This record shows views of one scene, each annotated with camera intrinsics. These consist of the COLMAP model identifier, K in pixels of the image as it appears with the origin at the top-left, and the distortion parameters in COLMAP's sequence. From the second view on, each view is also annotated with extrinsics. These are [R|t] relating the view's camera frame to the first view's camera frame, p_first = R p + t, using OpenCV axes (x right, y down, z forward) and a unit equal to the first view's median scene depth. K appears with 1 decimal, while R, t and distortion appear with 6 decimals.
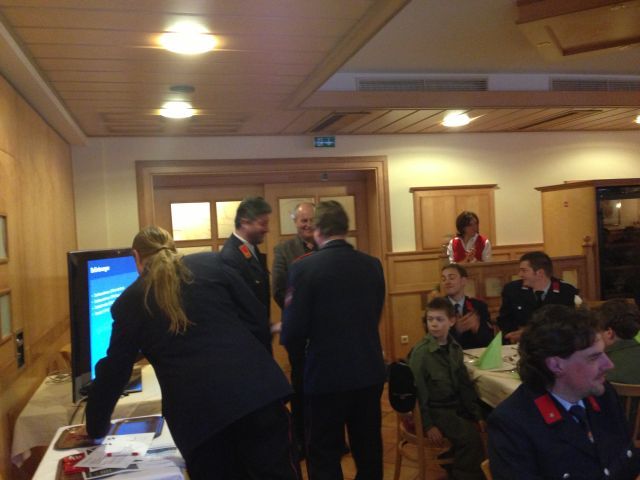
lens RADIAL K [[596.1, 0, 321.0], [0, 596.1, 237.4], [0, 0, 1]] dist [0.069770, 0.000000]
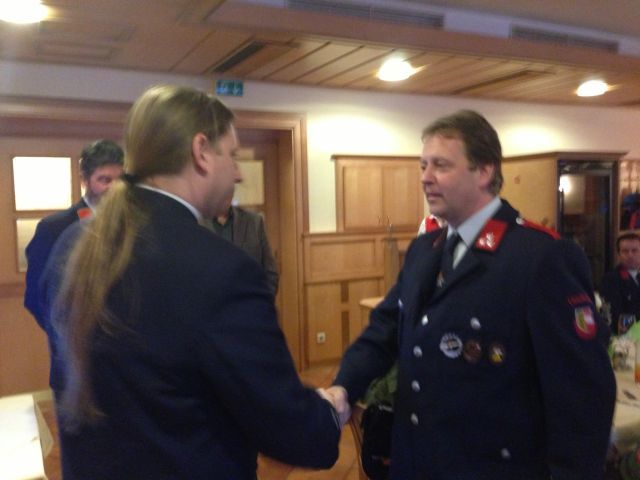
lens RADIAL K [[596.1, 0, 316.6], [0, 596.1, 237.5], [0, 0, 1]] dist [0.069770, 0.000000]
pose [[0.979207, 0.021023, 0.201771, -0.036892], [-0.027166, 0.999246, 0.027722, 0.009552], [-0.201036, -0.032627, 0.979040, 0.207050]]
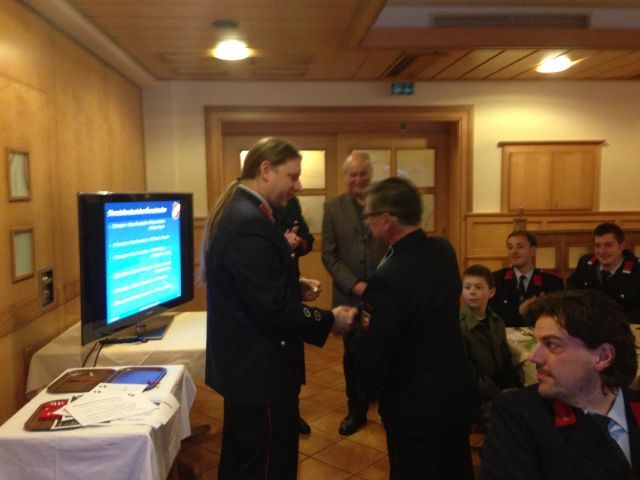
lens RADIAL K [[596.1, 0, 322.5], [0, 596.1, 239.0], [0, 0, 1]] dist [0.069770, 0.000000]
pose [[0.980486, 0.060760, -0.186966, 0.071623], [-0.046167, 0.995608, 0.081446, 0.000919], [0.191093, -0.071225, 0.978984, 0.059161]]
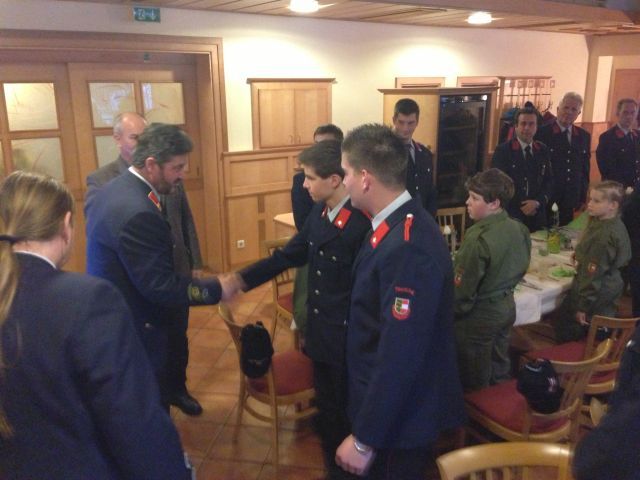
lens RADIAL K [[596.1, 0, 321.3], [0, 596.1, 244.5], [0, 0, 1]] dist [0.069770, 0.000000]
pose [[0.940514, -0.040108, 0.337380, -0.062178], [-0.041780, 0.971818, 0.232002, -0.057134], [-0.337177, -0.232296, 0.912332, 0.095190]]
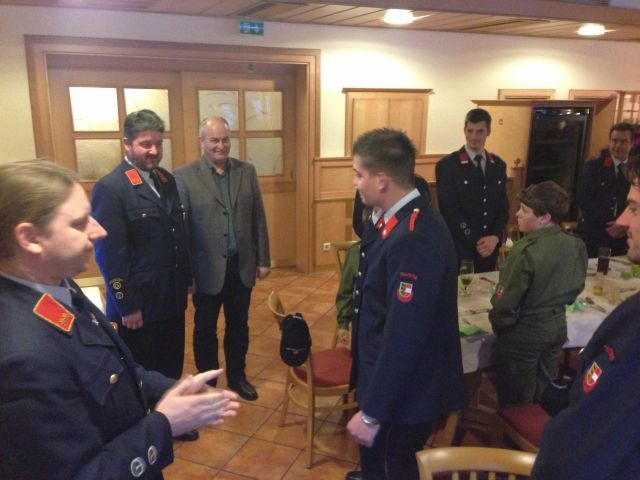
lens RADIAL K [[596.1, 0, 321.1], [0, 596.1, 241.8], [0, 0, 1]] dist [0.069770, 0.000000]
pose [[0.988842, 0.034991, 0.144803, -0.011162], [-0.066954, 0.972706, 0.222171, -0.057811], [-0.133076, -0.229387, 0.964195, 0.058465]]
